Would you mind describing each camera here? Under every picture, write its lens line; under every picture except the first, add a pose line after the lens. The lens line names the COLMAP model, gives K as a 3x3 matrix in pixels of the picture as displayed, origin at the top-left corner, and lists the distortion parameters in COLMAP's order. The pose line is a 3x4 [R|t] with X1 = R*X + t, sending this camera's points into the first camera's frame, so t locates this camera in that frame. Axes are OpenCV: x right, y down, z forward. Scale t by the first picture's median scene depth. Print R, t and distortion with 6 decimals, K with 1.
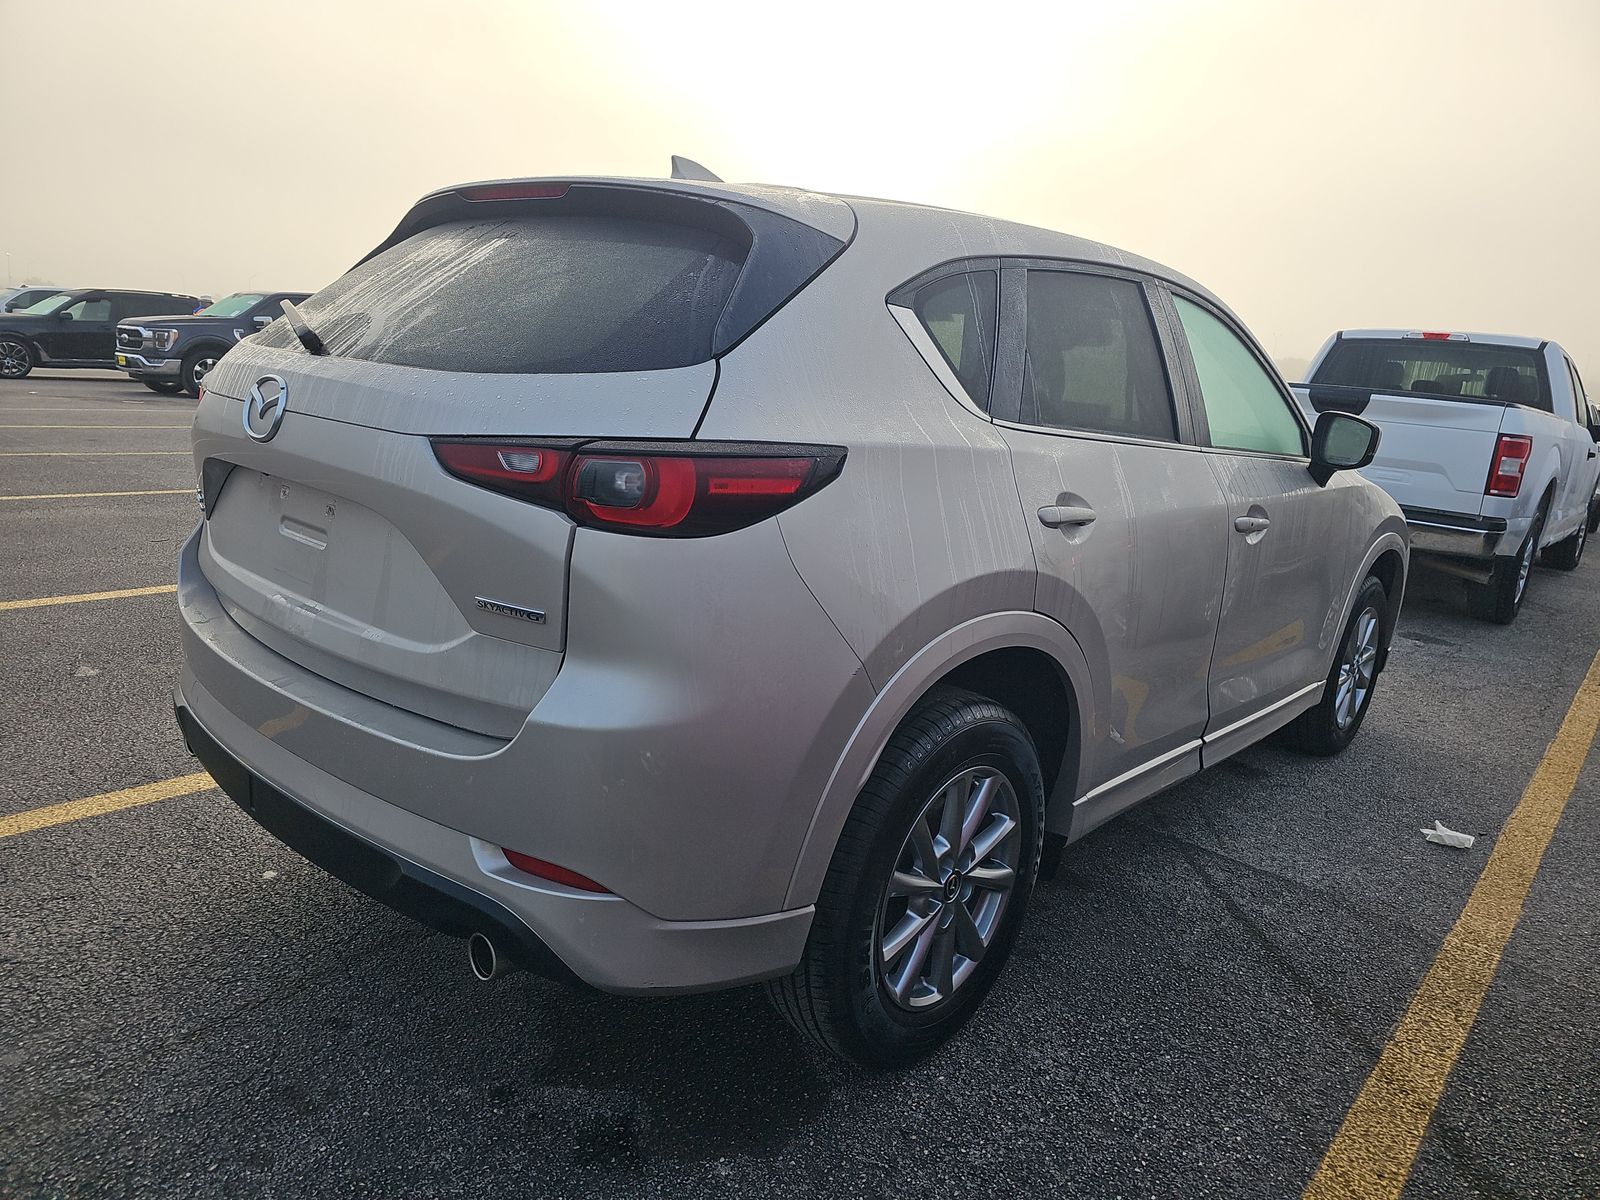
lens RADIAL K [[1049.2, 0, 800.0], [0, 1049.2, 600.0], [0, 0, 1]] dist [0.050718, -0.035647]
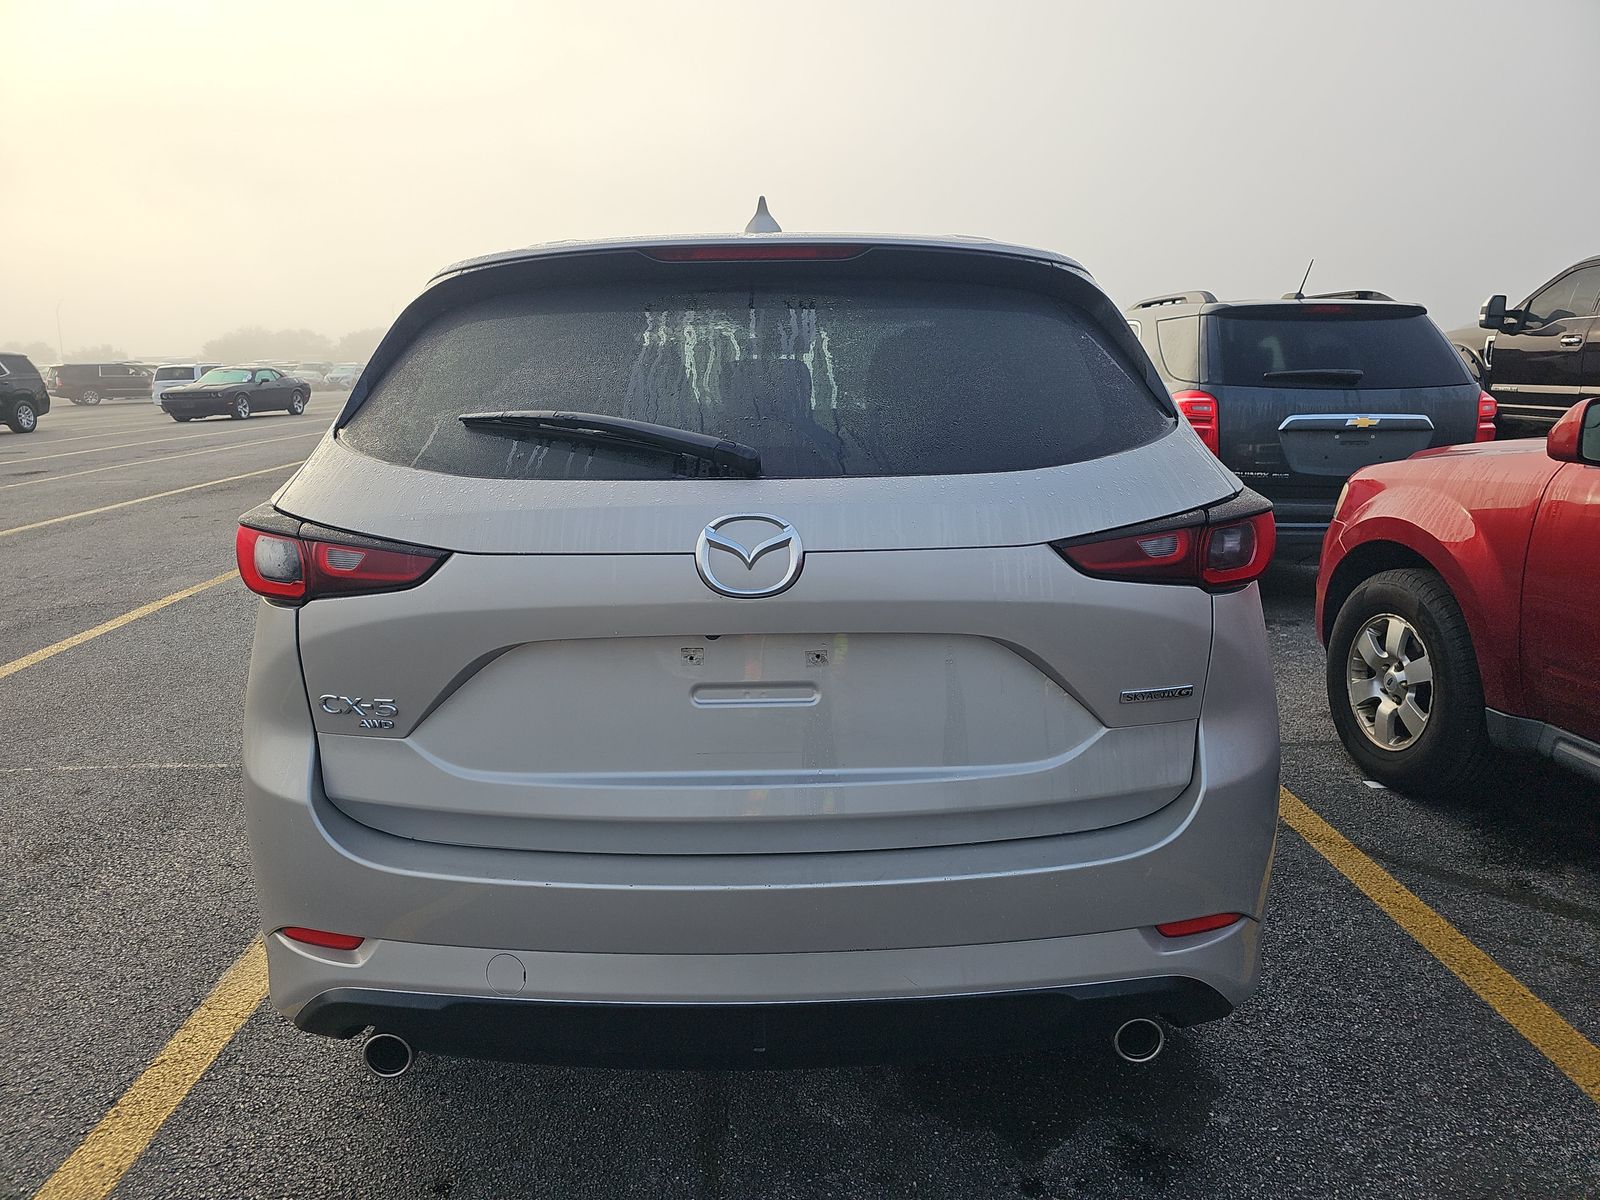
lens RADIAL K [[1049.2, 0, 800.0], [0, 1049.2, 600.0], [0, 0, 1]] dist [0.050718, -0.035647]
pose [[0.740388, -0.240861, 0.627544, -1.080265], [0.219862, 0.969019, 0.112527, -0.252144], [-0.635205, 0.054659, 0.770407, 0.414506]]
